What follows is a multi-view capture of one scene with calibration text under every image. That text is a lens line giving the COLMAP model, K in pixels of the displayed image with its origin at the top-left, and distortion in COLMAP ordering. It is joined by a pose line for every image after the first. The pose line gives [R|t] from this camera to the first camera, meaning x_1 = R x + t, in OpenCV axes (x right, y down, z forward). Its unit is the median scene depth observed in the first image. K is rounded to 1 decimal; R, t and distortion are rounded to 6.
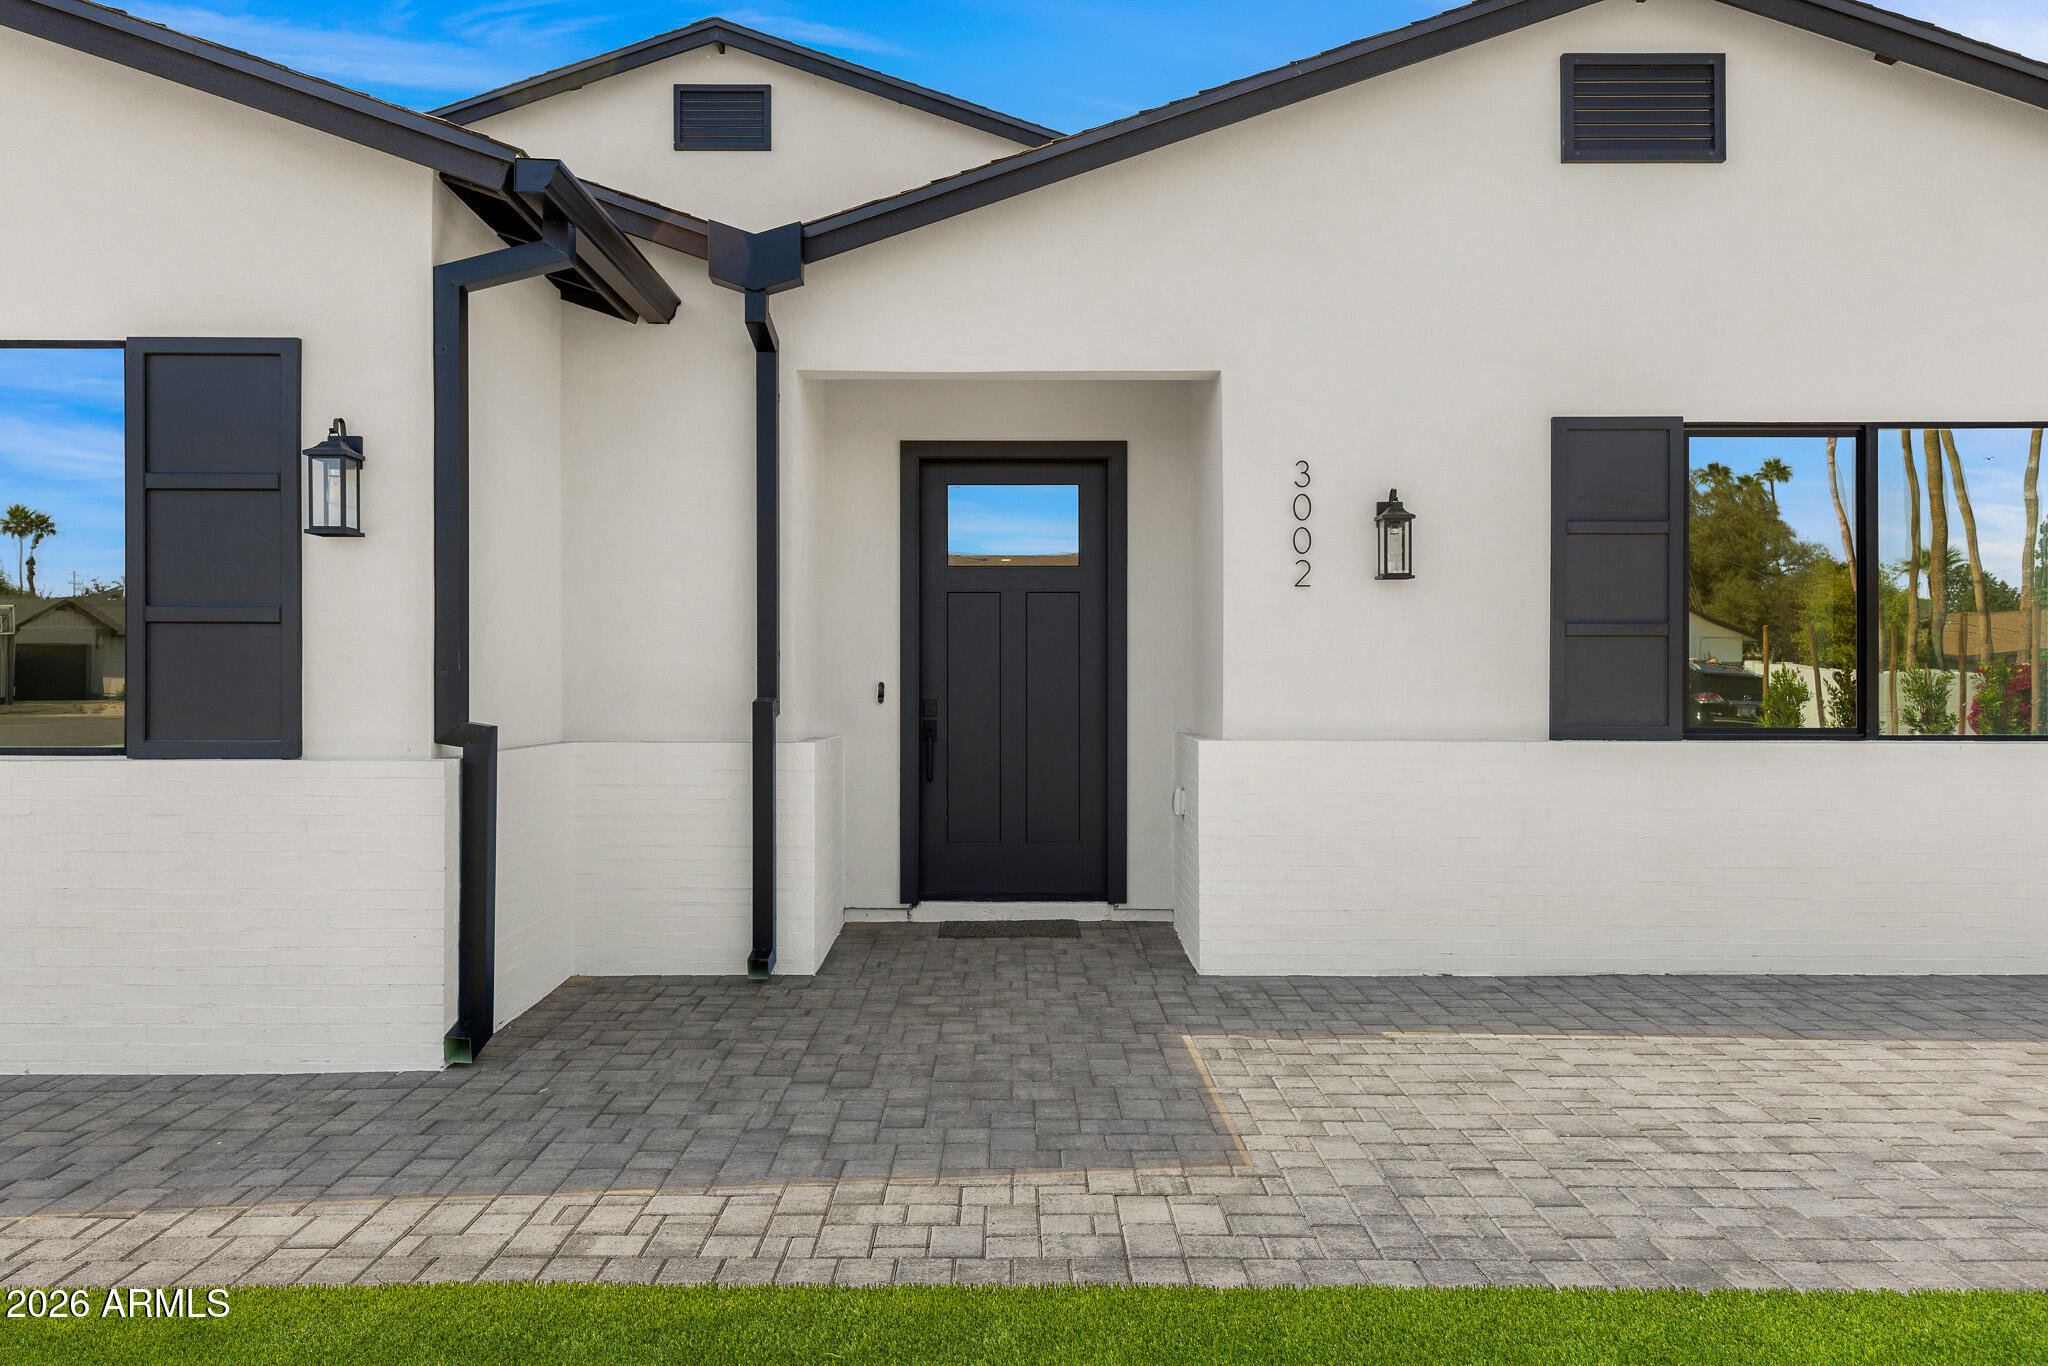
lens RADIAL K [[2297.6, 0, 1019.5], [0, 2297.6, 682.1], [0, 0, 1]] dist [-0.019476, 0.000000]
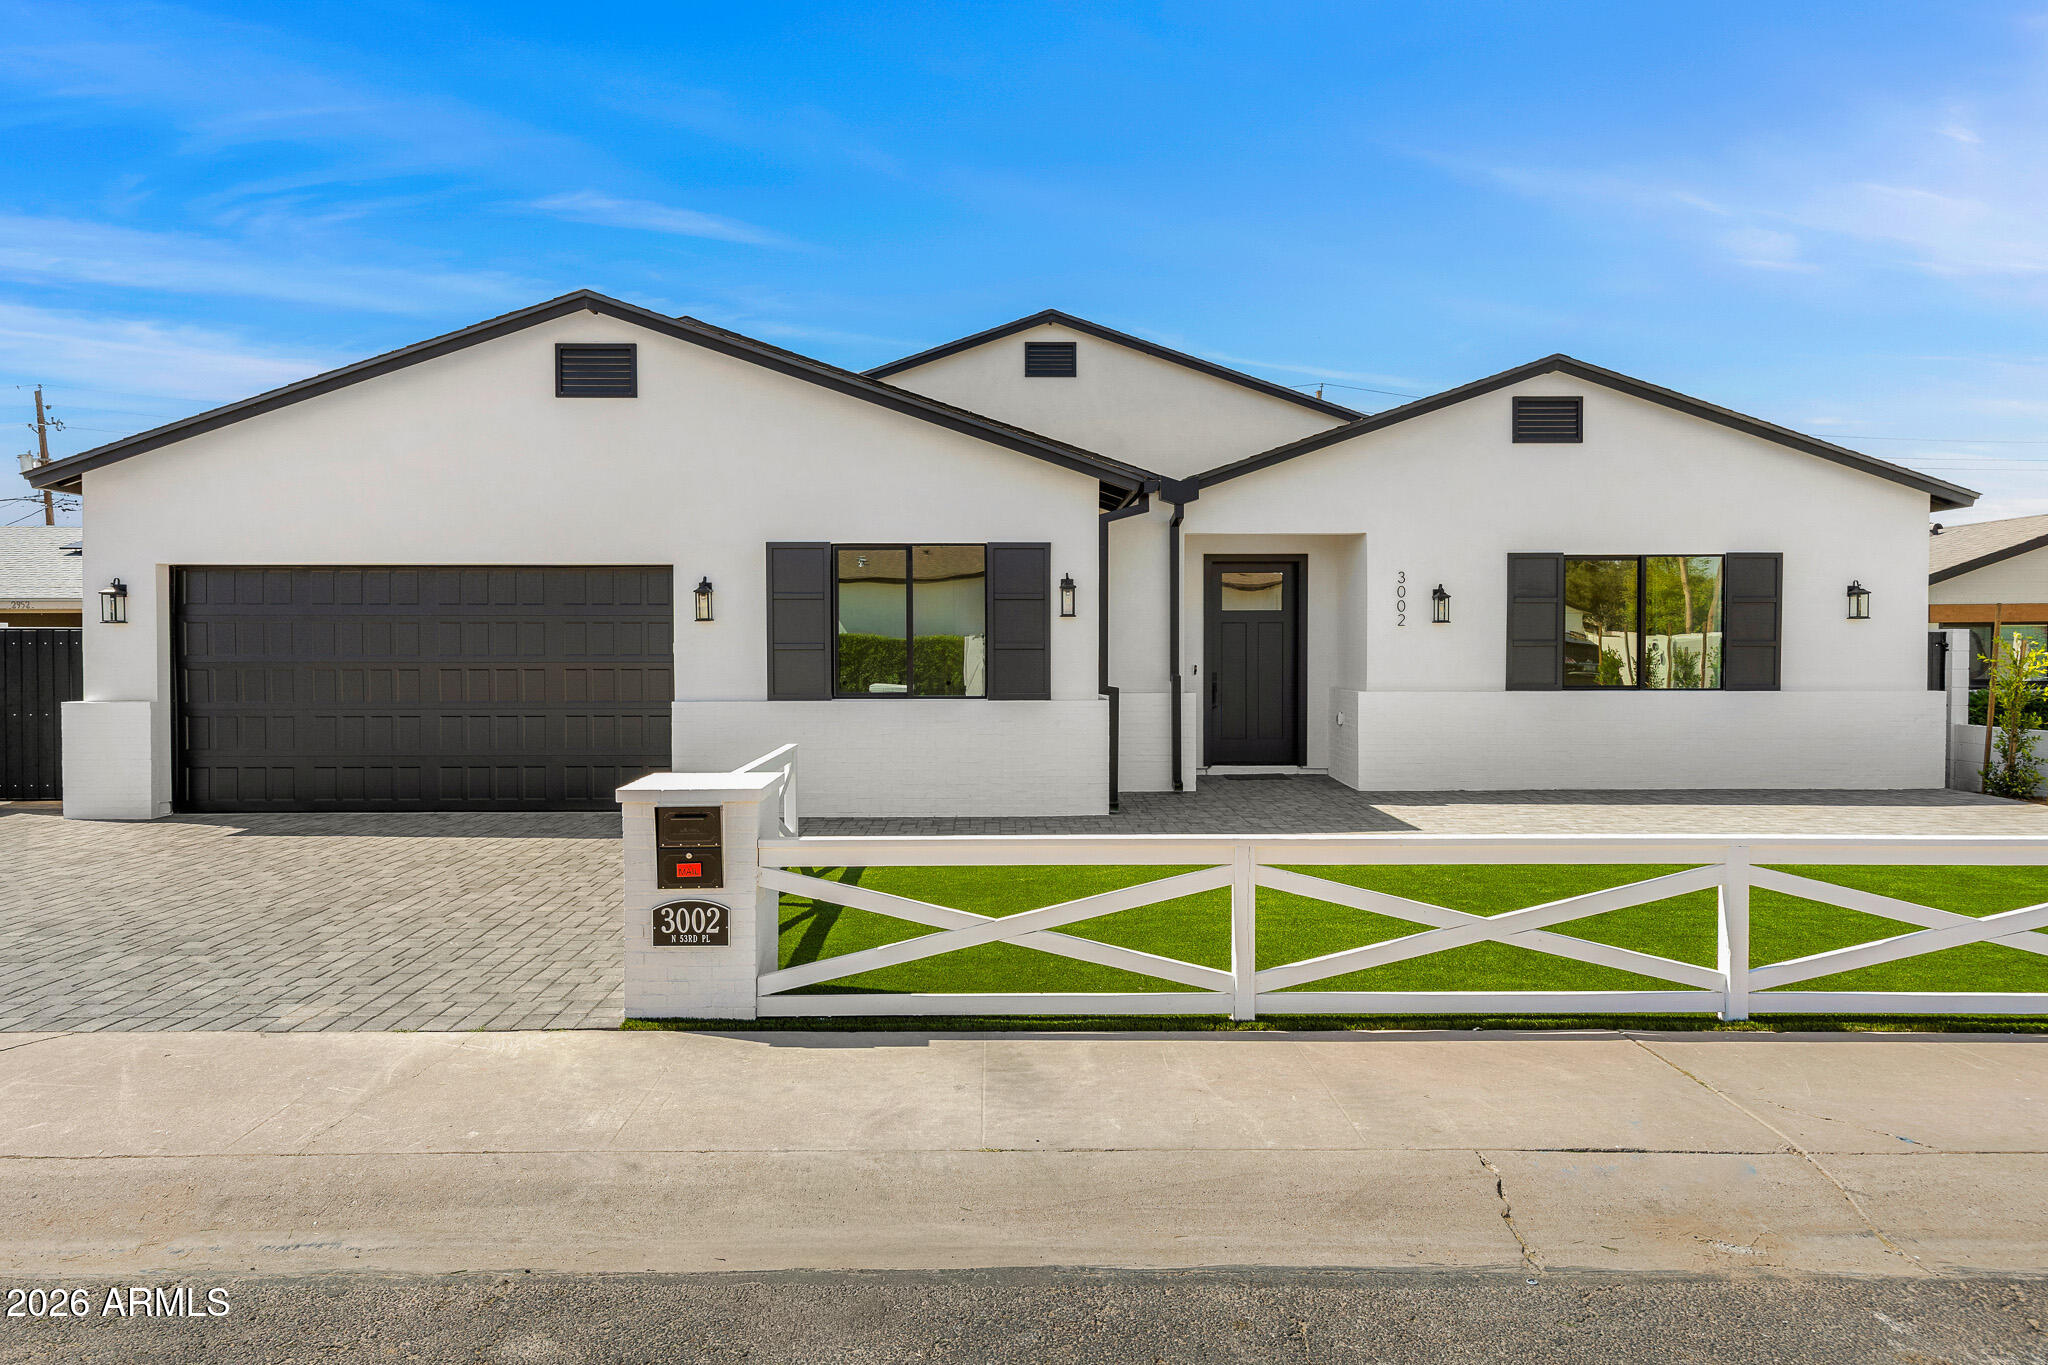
lens RADIAL K [[1933.0, 0, 1027.3], [0, 1933.0, 684.7], [0, 0, 1]] dist [0.003514, 0.000000]
pose [[0.999681, -0.002794, 0.025117, -0.300842], [0.002168, 0.999687, 0.024922, -0.030543], [-0.025179, -0.024860, 0.999374, -0.939498]]
